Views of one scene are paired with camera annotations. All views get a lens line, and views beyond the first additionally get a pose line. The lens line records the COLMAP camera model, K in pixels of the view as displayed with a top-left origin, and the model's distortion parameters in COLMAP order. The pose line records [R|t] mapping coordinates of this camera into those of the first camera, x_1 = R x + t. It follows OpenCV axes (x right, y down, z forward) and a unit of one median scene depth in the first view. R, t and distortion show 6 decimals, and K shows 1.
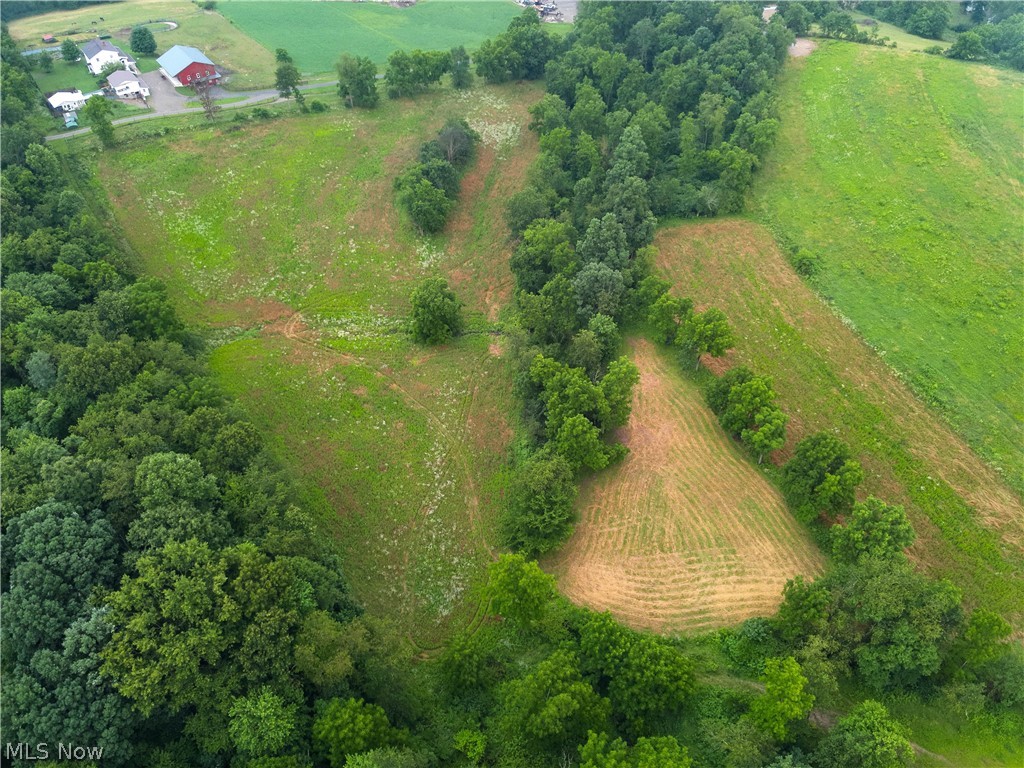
lens RADIAL K [[741.7, 0, 516.7], [0, 741.7, 384.3], [0, 0, 1]] dist [0.143930, -0.239170]
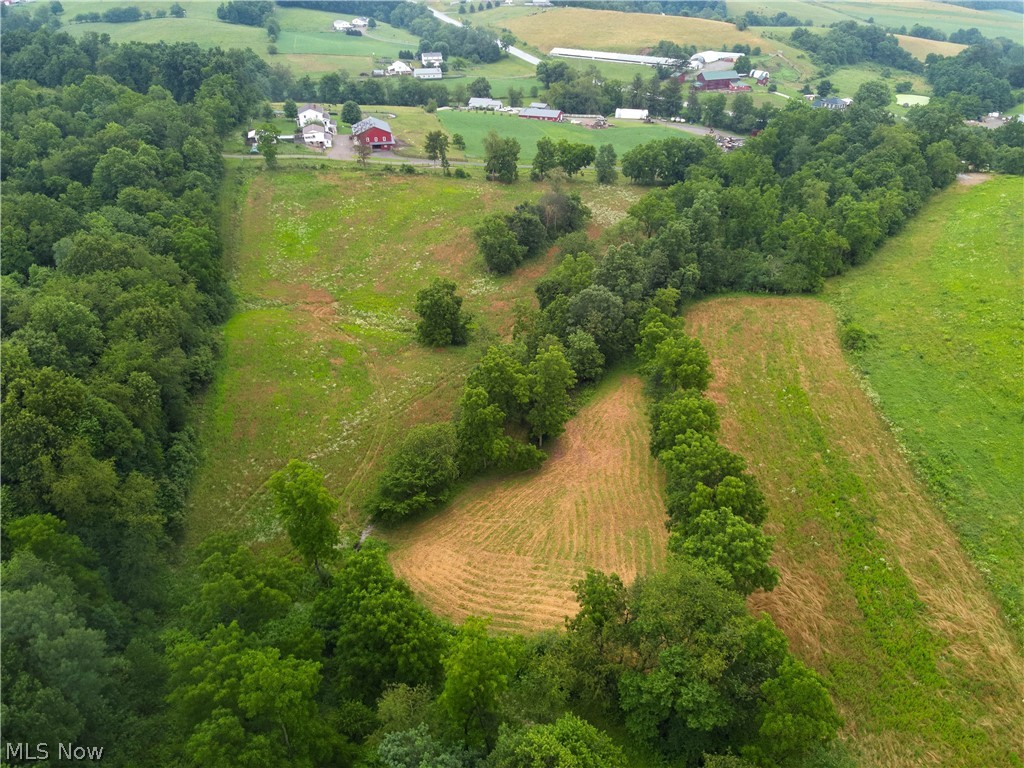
lens RADIAL K [[741.7, 0, 516.7], [0, 741.7, 384.3], [0, 0, 1]] dist [0.143930, -0.239170]
pose [[0.922892, 0.193405, -0.332965, 0.371494], [-0.266407, 0.945055, -0.189469, 0.171652], [0.278026, 0.263564, 0.923708, 0.143792]]
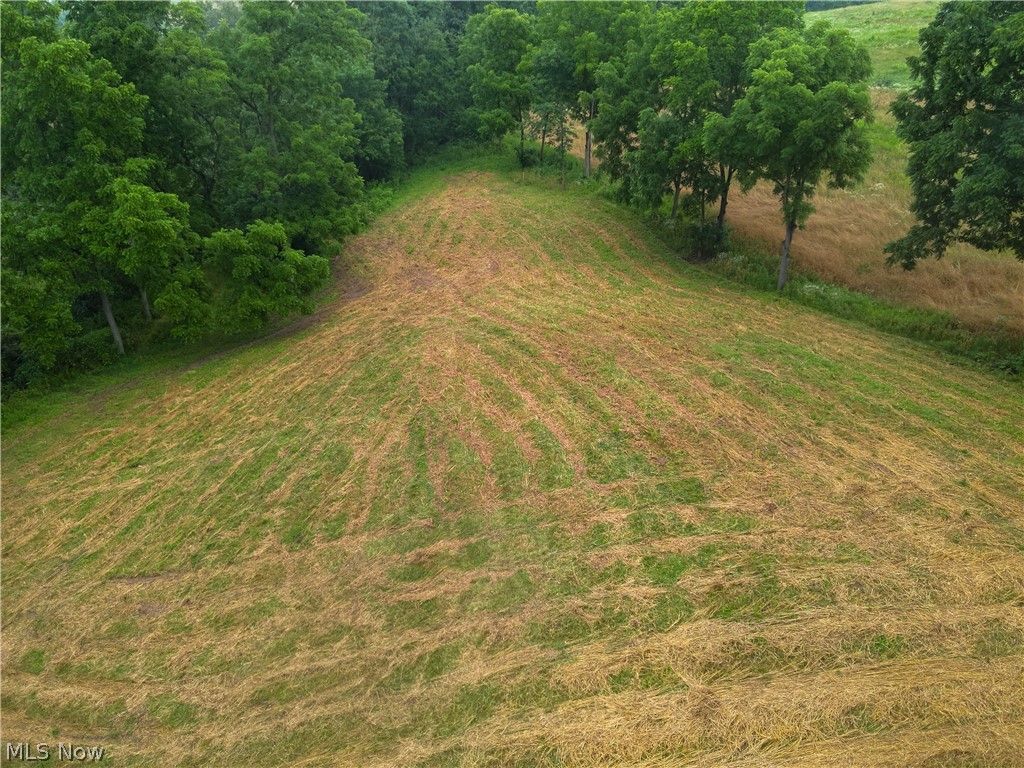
lens RADIAL K [[741.7, 0, 516.7], [0, 741.7, 384.3], [0, 0, 1]] dist [0.143930, -0.239170]
pose [[0.999862, -0.010410, 0.012964, 0.206810], [0.013995, 0.947925, -0.318187, 0.207280], [-0.008977, 0.318324, 0.947939, 0.699399]]
